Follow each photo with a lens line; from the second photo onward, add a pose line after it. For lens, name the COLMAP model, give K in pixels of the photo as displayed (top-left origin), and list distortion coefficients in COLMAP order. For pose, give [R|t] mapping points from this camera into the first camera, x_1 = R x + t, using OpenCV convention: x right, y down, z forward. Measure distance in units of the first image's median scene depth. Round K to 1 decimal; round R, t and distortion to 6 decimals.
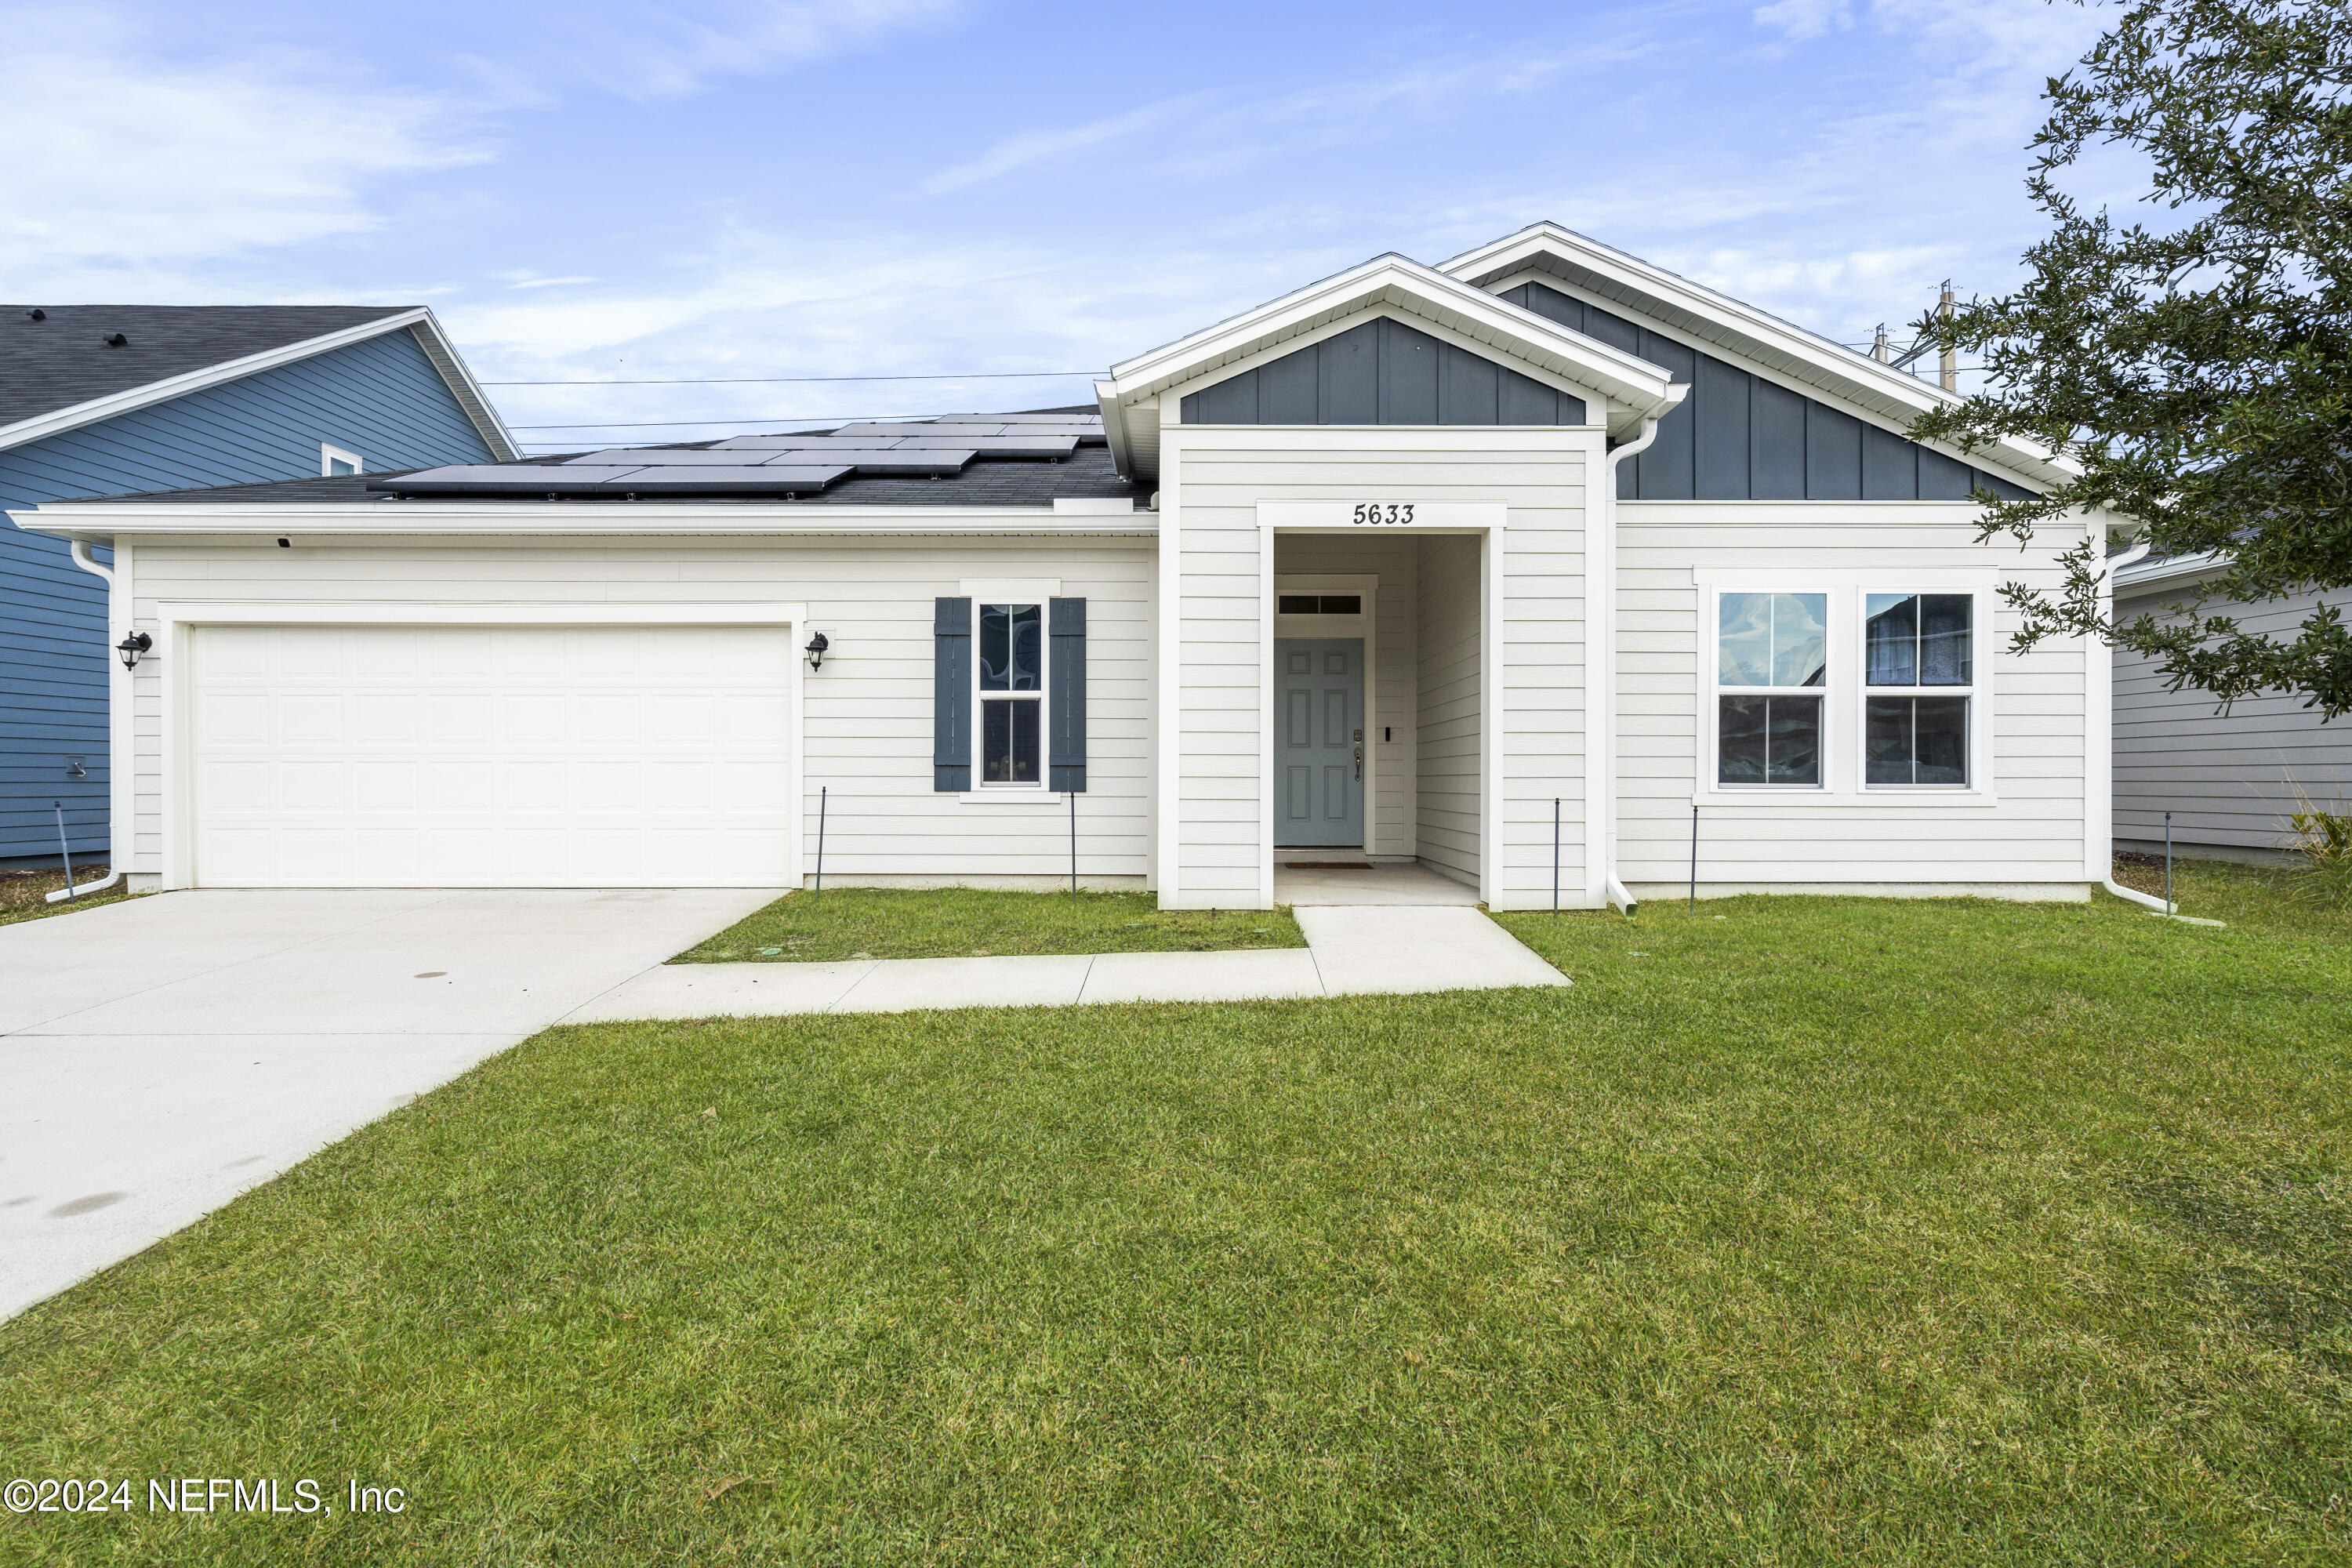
lens RADIAL K [[1133.8, 0, 1174.5], [0, 1133.8, 780.6], [0, 0, 1]] dist [-0.000576, -0.001235]
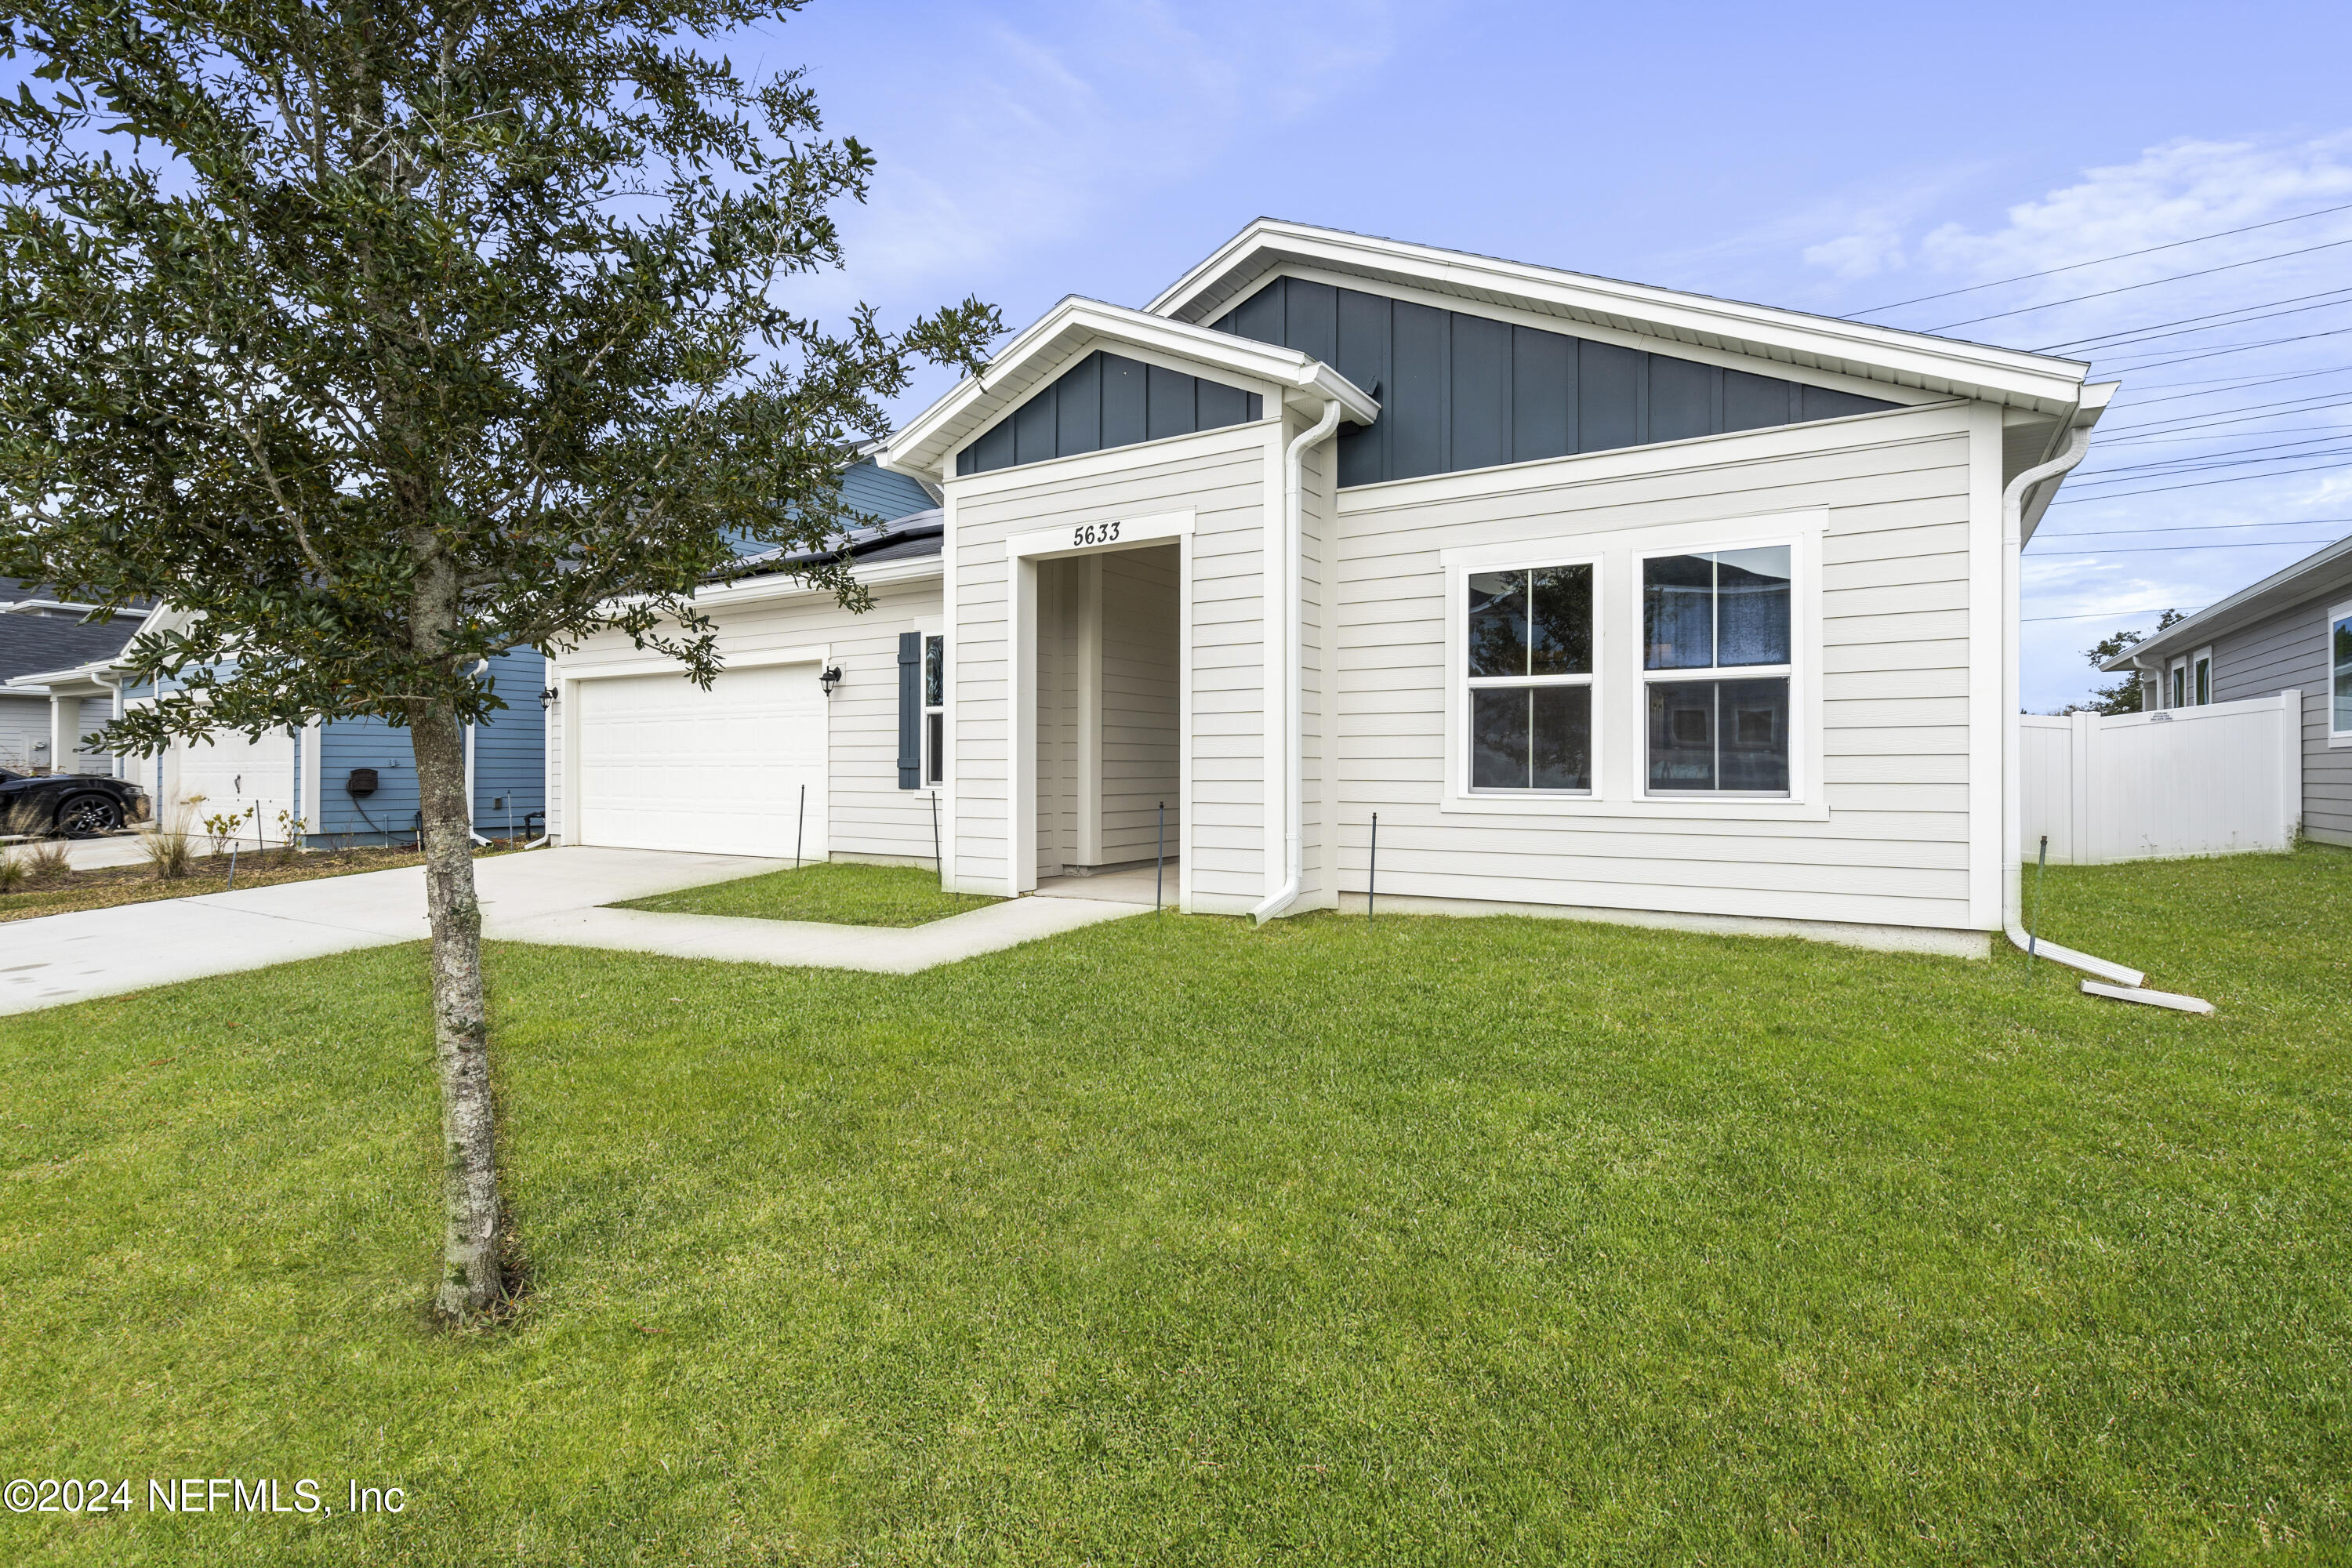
lens RADIAL K [[1083.5, 0, 1183.6], [0, 1083.5, 782.1], [0, 0, 1]] dist [-0.012919, 0.002210]
pose [[0.850801, 0.005930, -0.525455, 0.711403], [-0.004852, 0.999982, 0.003428, -0.003448], [0.525466, -0.000367, 0.850815, 0.152472]]
